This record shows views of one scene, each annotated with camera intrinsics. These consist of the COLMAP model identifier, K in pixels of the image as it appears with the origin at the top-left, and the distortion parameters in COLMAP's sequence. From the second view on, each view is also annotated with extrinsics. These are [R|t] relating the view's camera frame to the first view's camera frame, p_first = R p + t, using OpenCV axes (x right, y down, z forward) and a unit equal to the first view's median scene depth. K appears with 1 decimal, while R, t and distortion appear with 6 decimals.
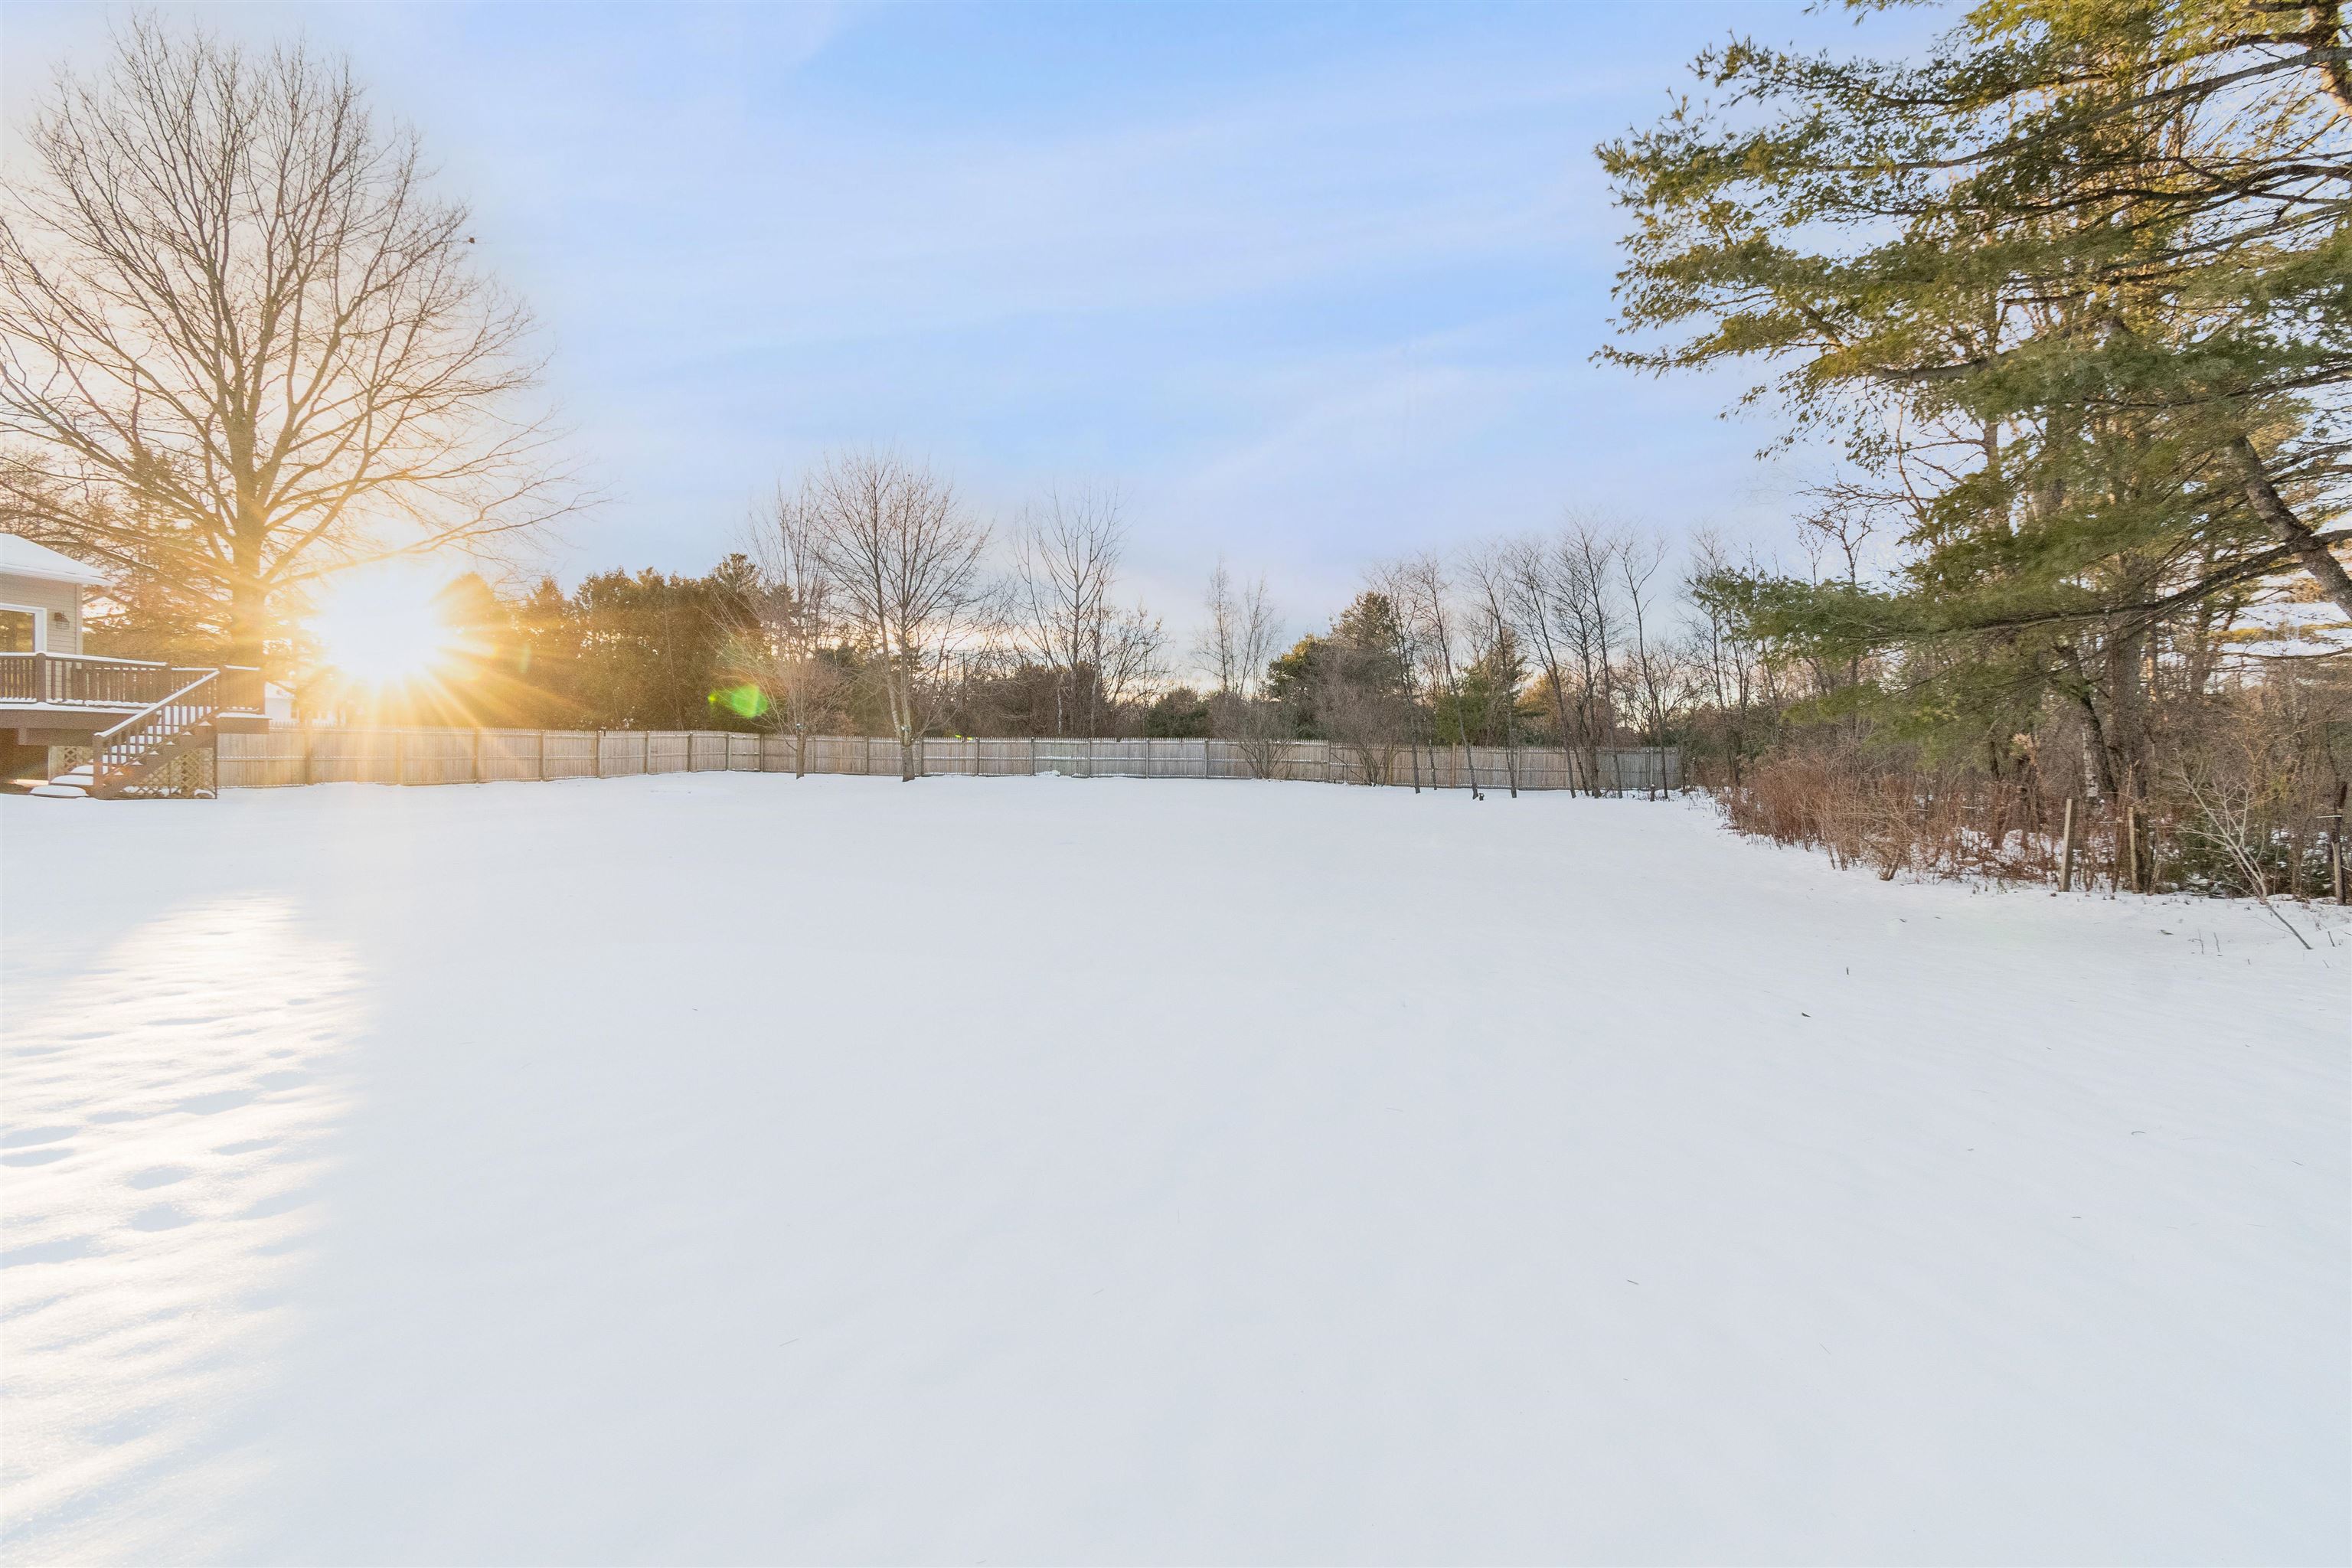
lens RADIAL K [[1031.0, 0, 1181.3], [0, 1031.0, 778.2], [0, 0, 1]] dist [0.000258, -0.000085]
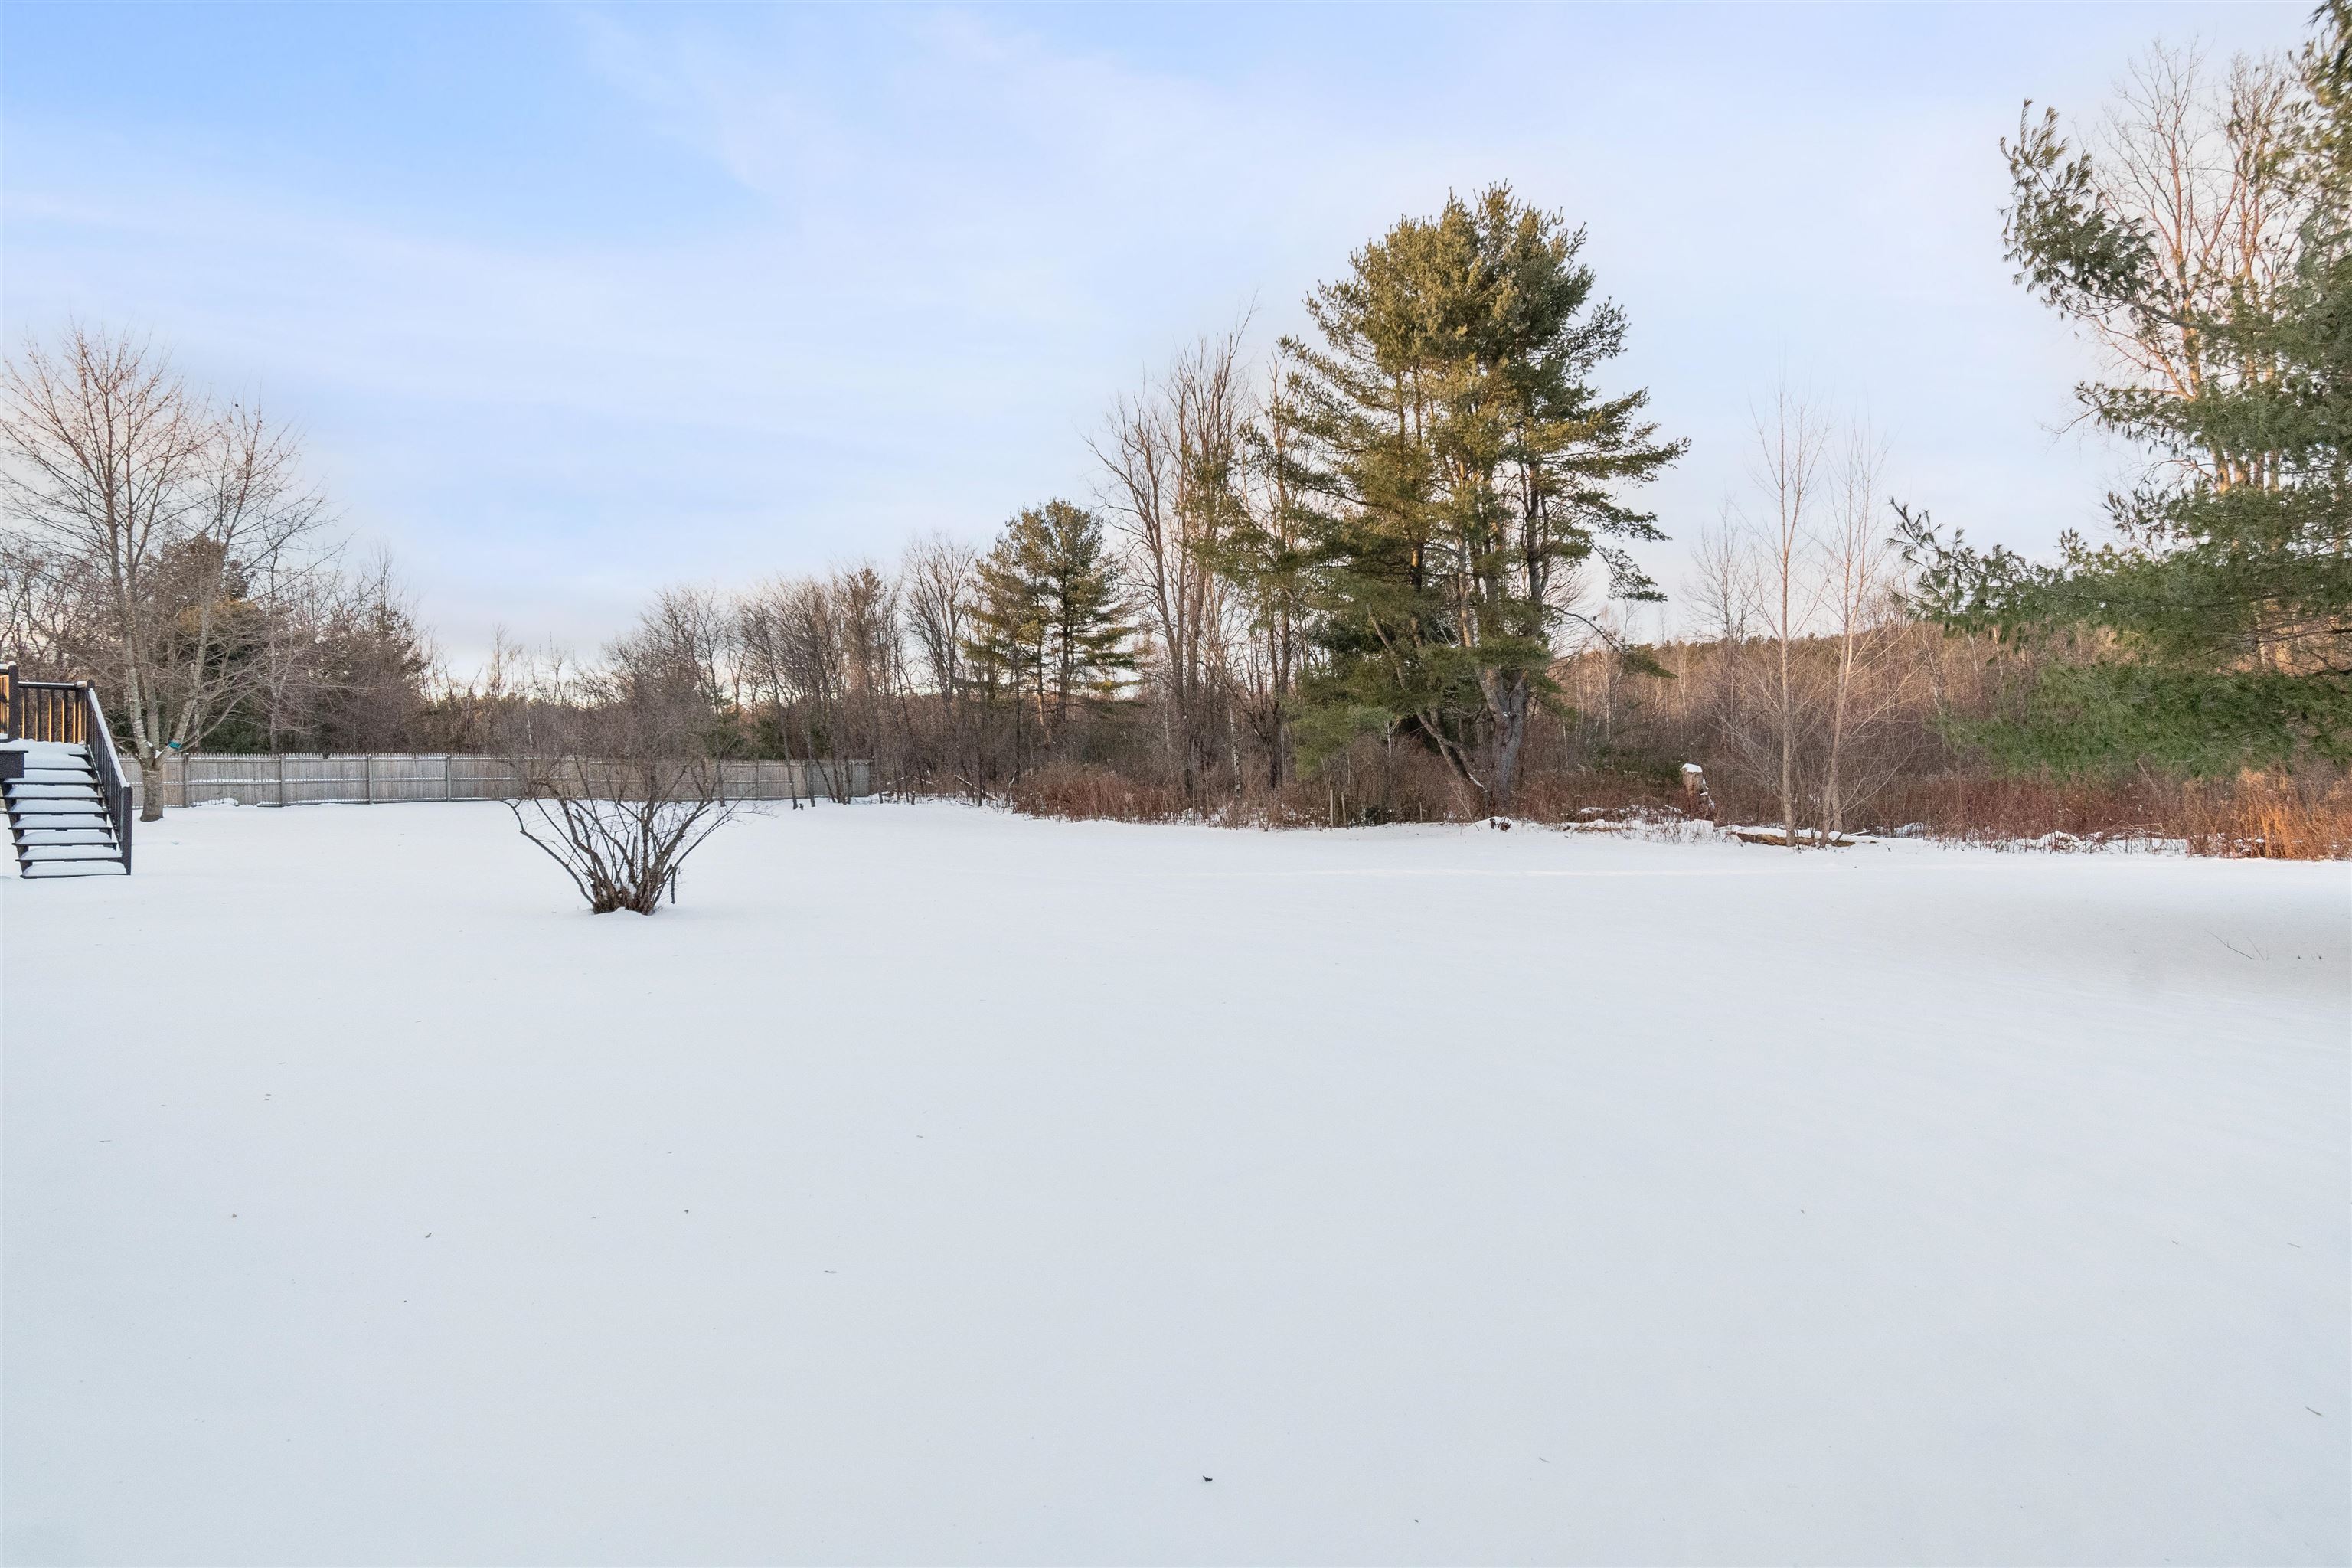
lens RADIAL K [[1290.7, 0, 1178.6], [0, 1290.7, 778.1], [0, 0, 1]] dist [0.001112, 0.000157]
pose [[0.474482, -0.020308, 0.880031, -0.826201], [0.028144, 0.999573, 0.007893, -0.013571], [-0.879815, 0.021023, 0.474851, -0.042162]]
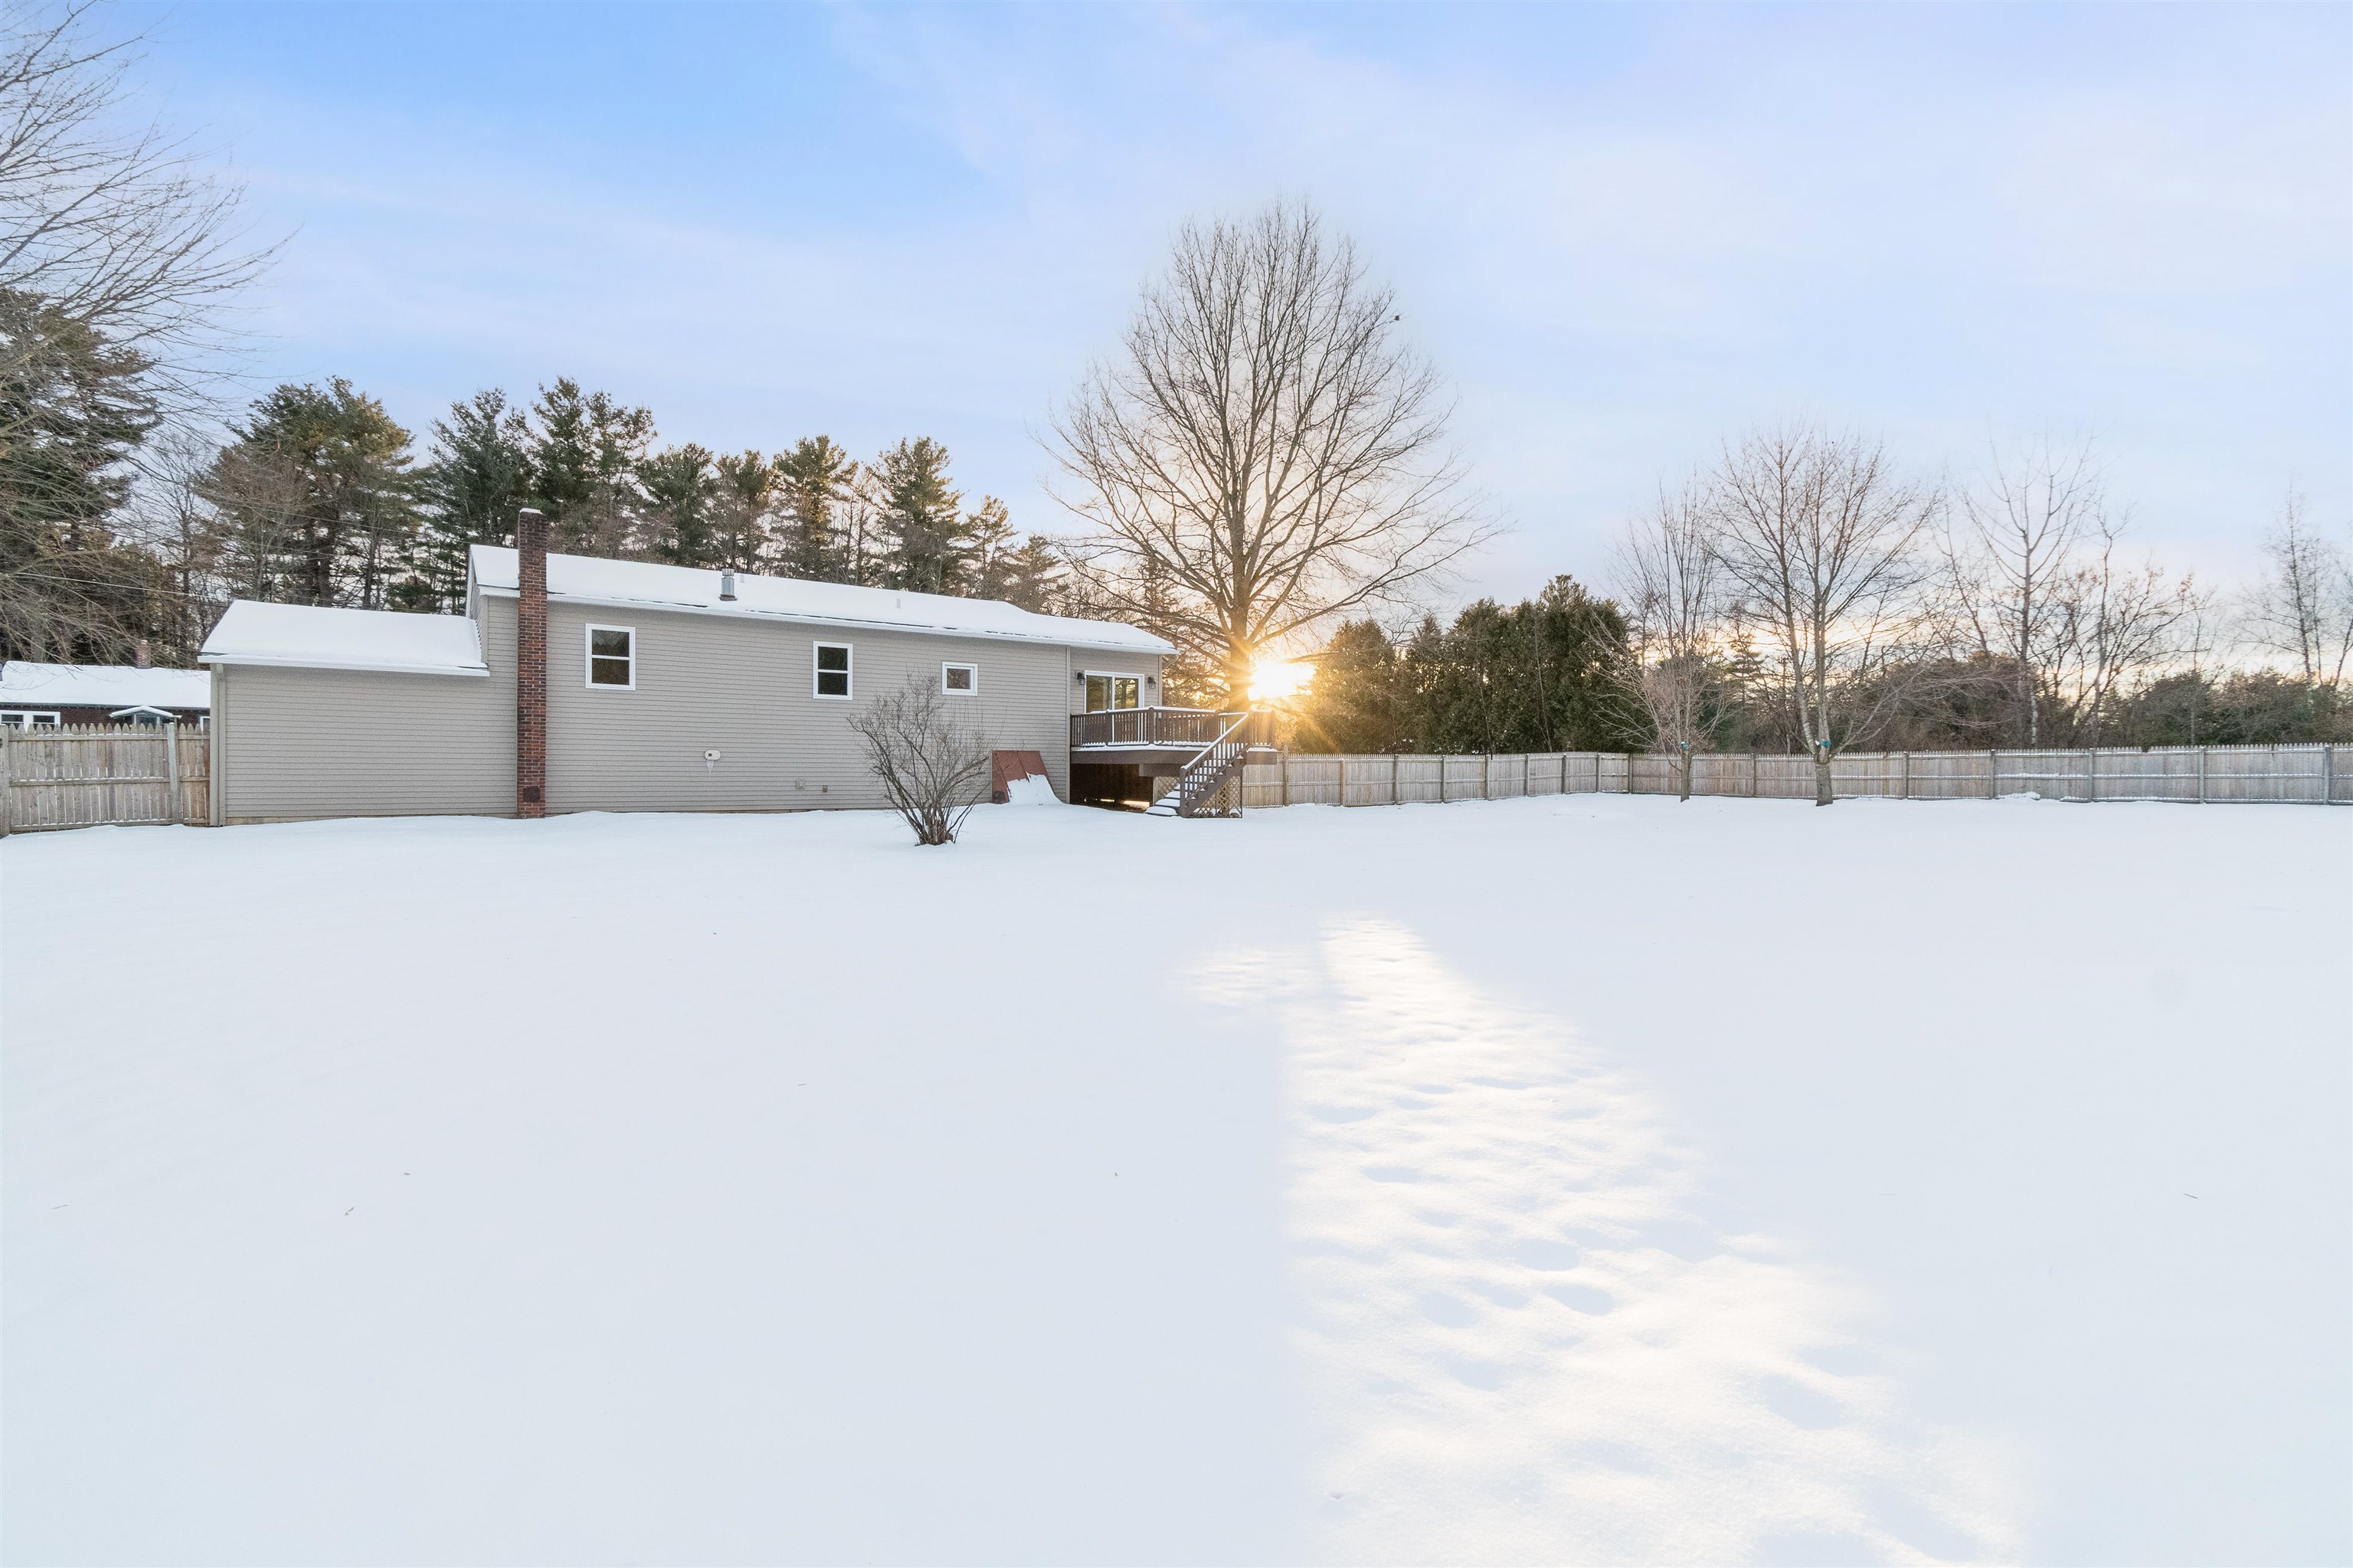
lens RADIAL K [[1031.5, 0, 1187.2], [0, 1031.5, 790.6], [0, 0, 1]] dist [0.000258, -0.000085]
pose [[0.738584, -0.000562, -0.674162, -0.093168], [-0.003258, 0.999985, -0.004404, -0.004396], [0.674154, 0.005449, 0.738571, 0.024271]]
